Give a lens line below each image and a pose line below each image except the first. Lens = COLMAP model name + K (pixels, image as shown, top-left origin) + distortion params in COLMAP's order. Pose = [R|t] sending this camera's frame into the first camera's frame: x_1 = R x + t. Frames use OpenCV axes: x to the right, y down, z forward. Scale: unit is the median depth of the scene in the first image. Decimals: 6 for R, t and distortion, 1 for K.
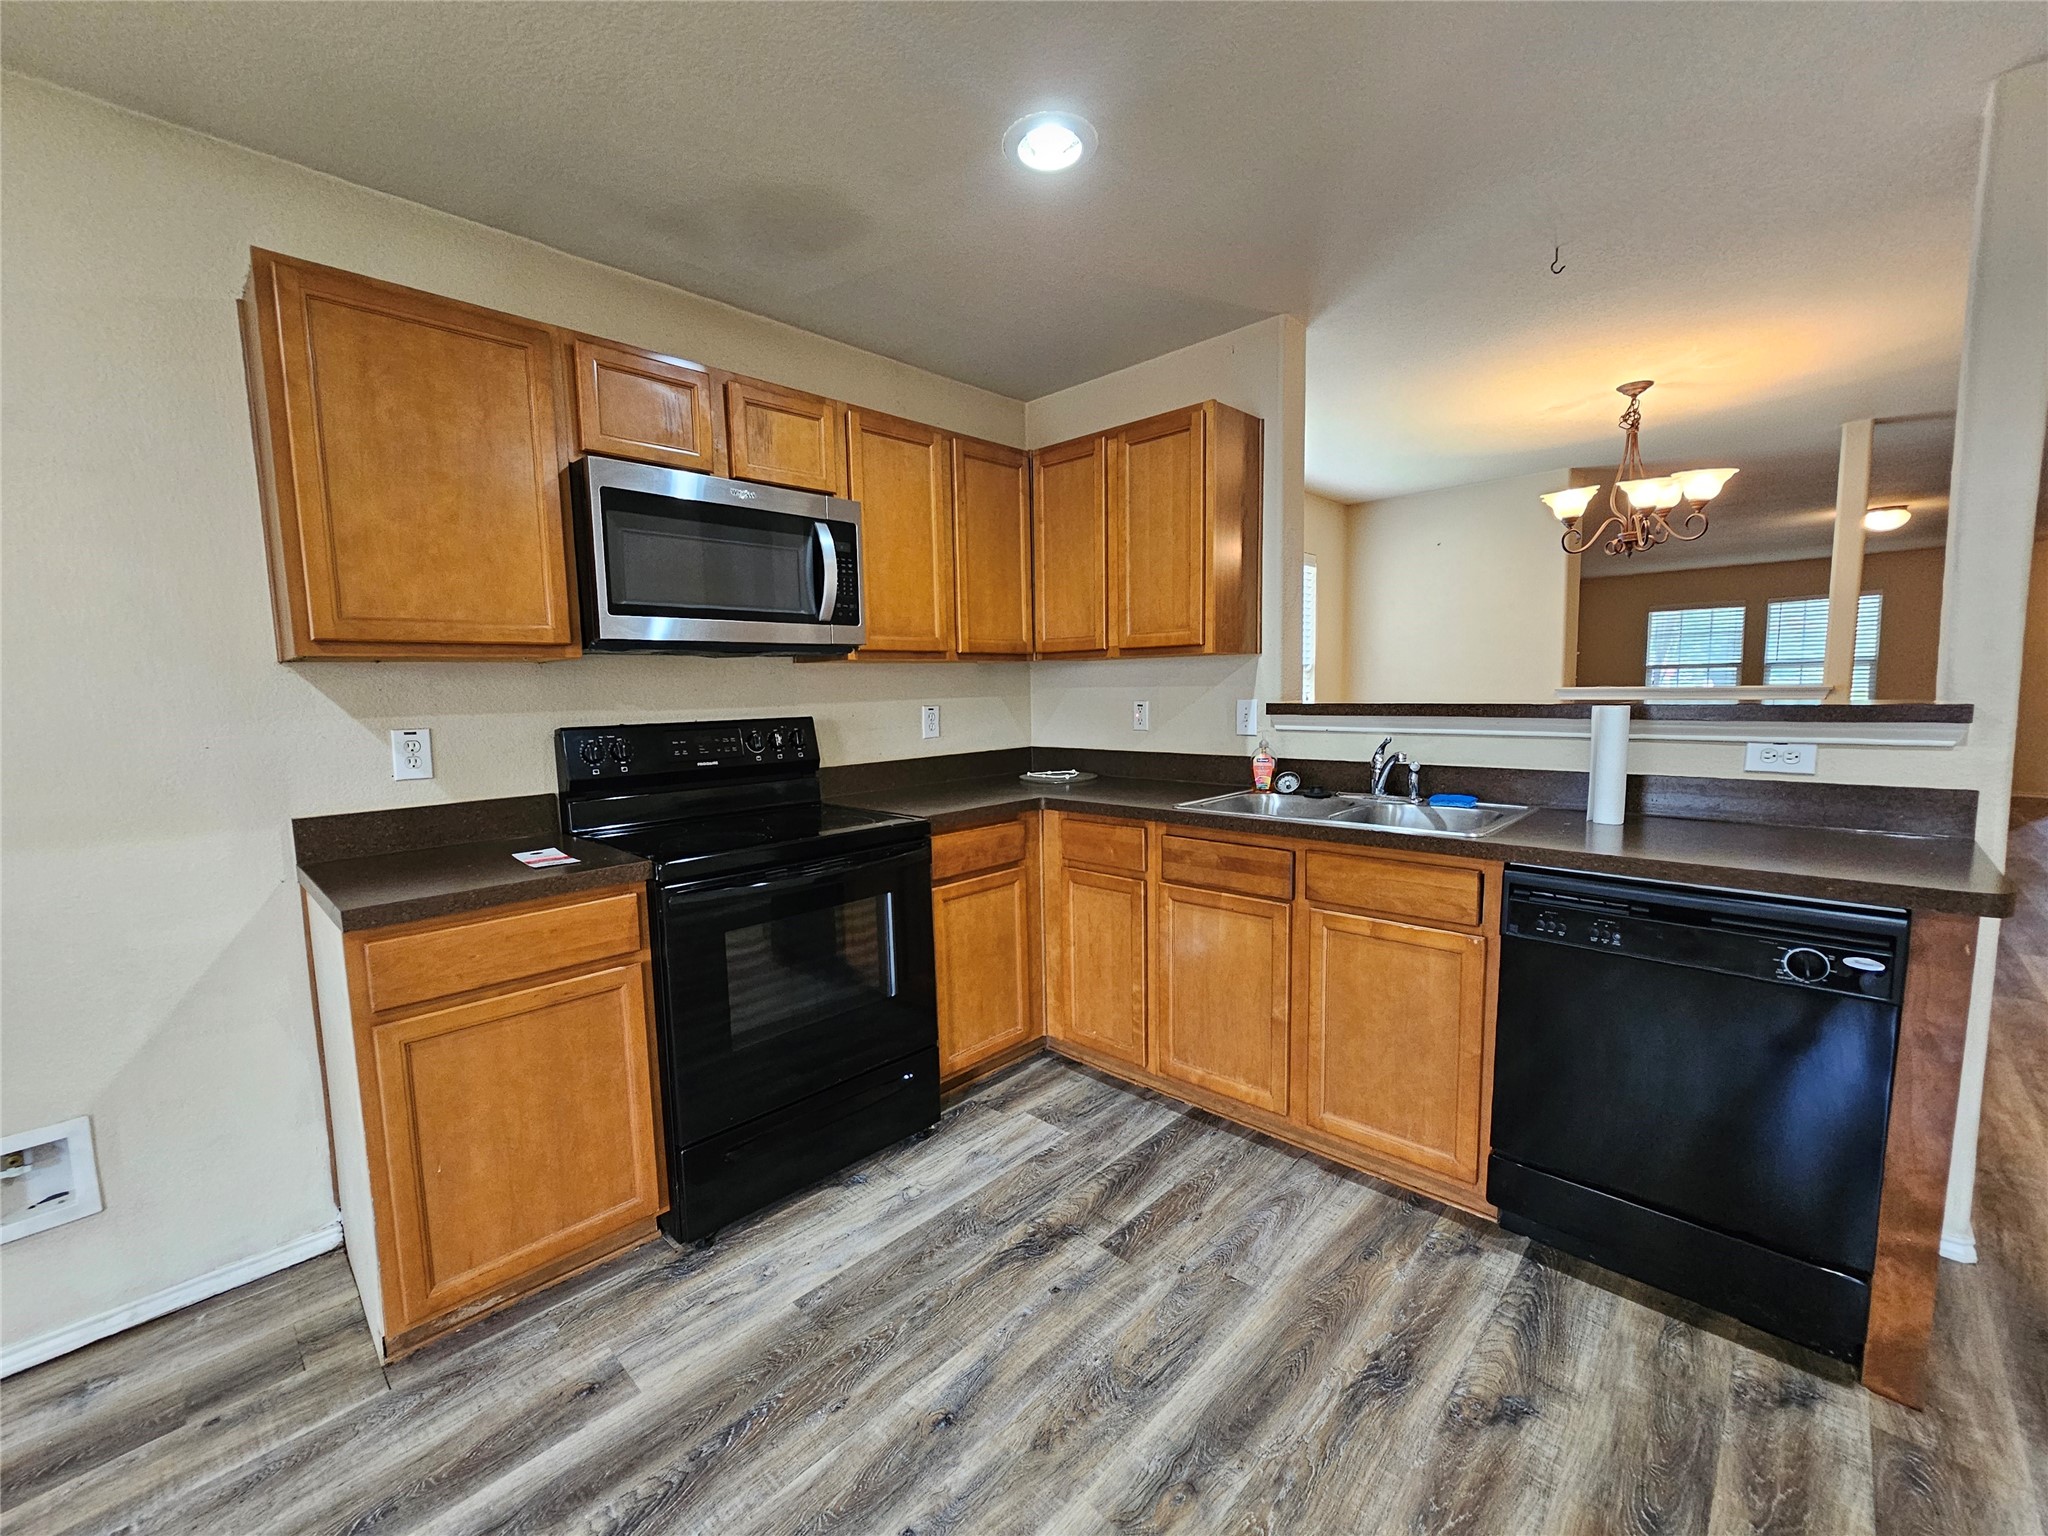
lens RADIAL K [[842.7, 0, 1019.5], [0, 842.7, 770.9], [0, 0, 1]] dist [-0.000270, 0.000210]
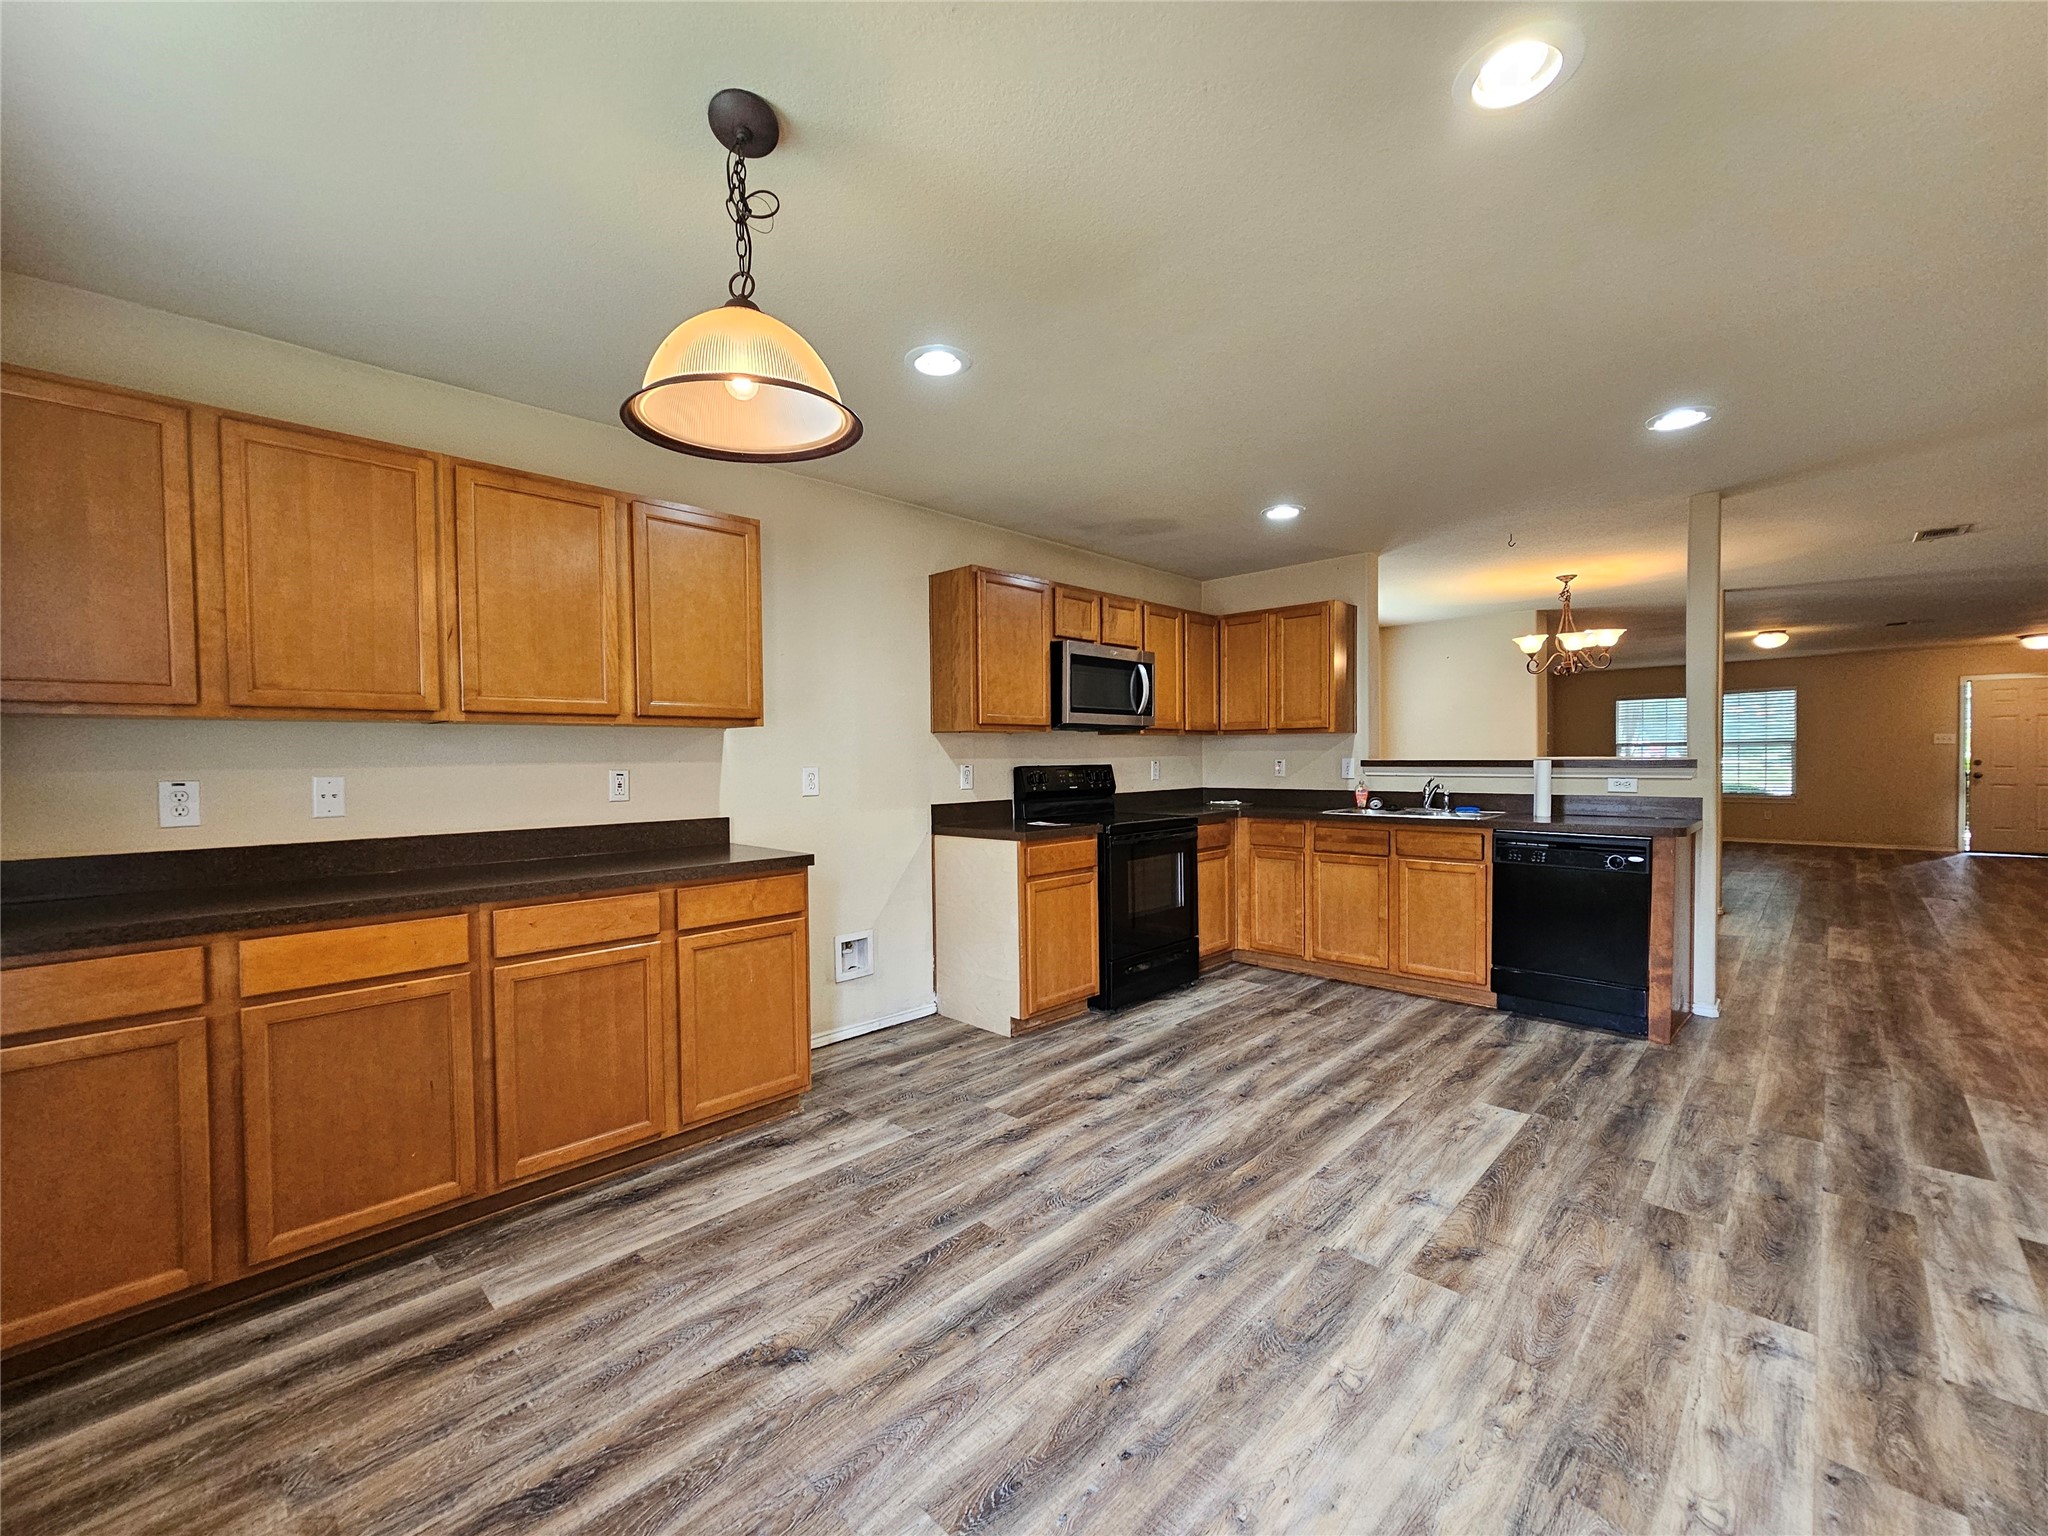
lens RADIAL K [[842.7, 0, 1016.1], [0, 842.7, 773.5], [0, 0, 1]] dist [-0.000270, 0.000210]
pose [[0.999906, 0.012468, -0.005658, -0.567611], [-0.012884, 0.996660, -0.080635, 0.134346], [0.004634, 0.080700, 0.996728, -1.039952]]
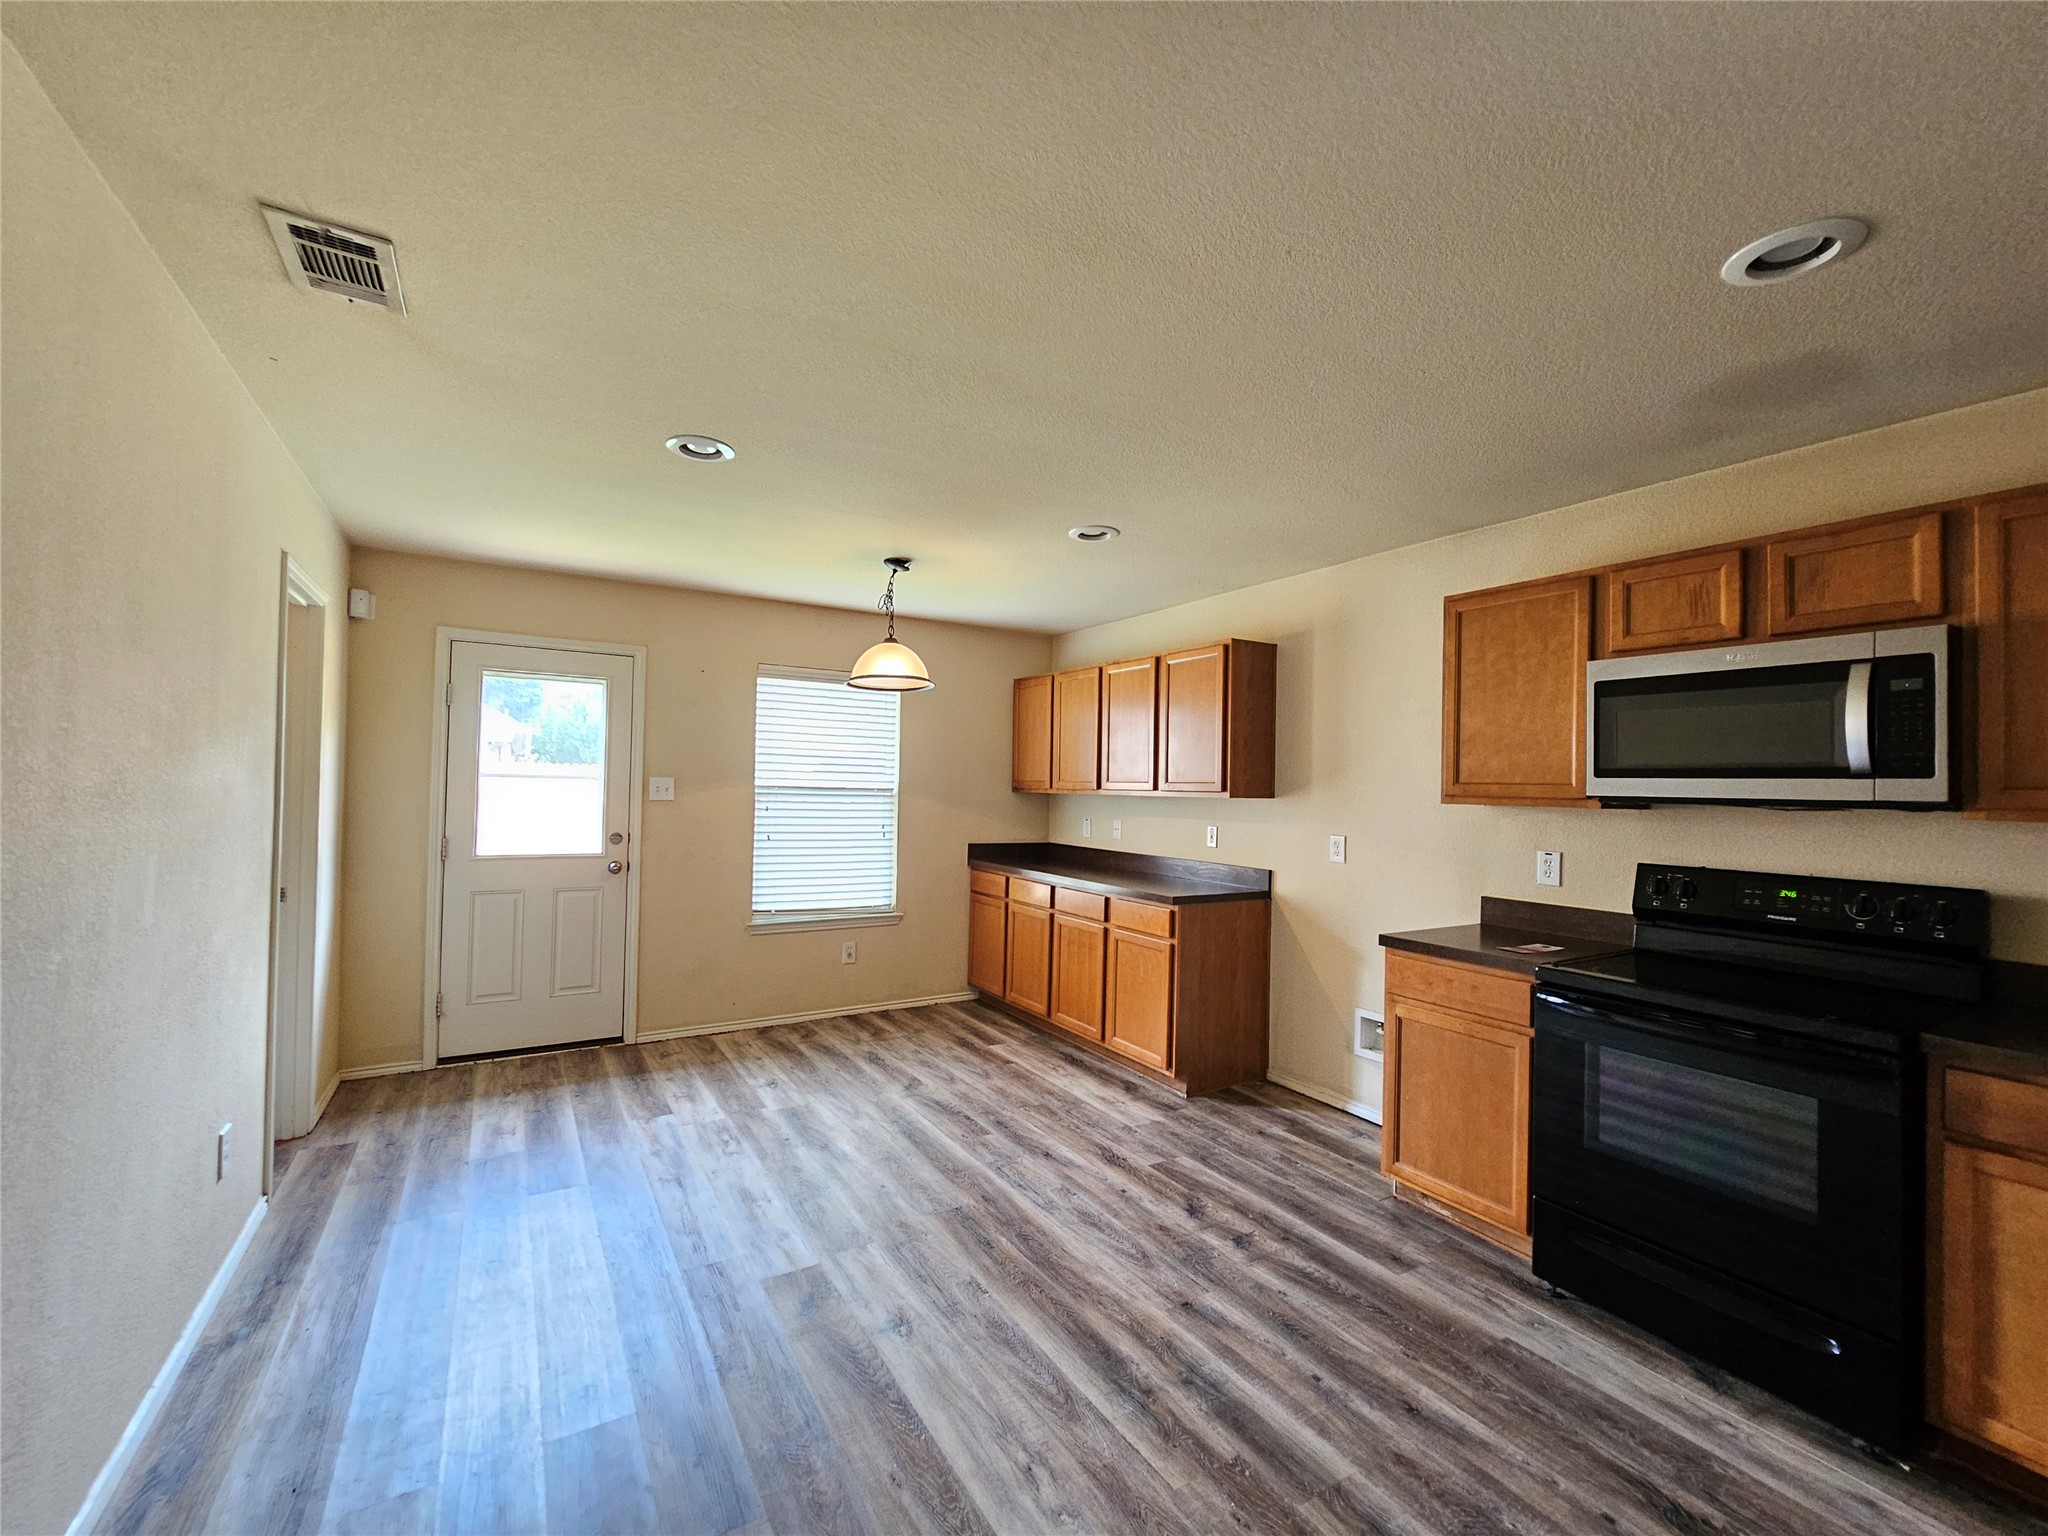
lens RADIAL K [[842.7, 0, 1005.8], [0, 842.7, 761.1], [0, 0, 1]] dist [-0.000270, 0.000210]
pose [[-0.264248, -0.011997, -0.964380, 0.937278], [-0.114569, 0.993233, 0.019037, -0.121580], [0.957626, 0.115519, -0.263834, 0.439779]]
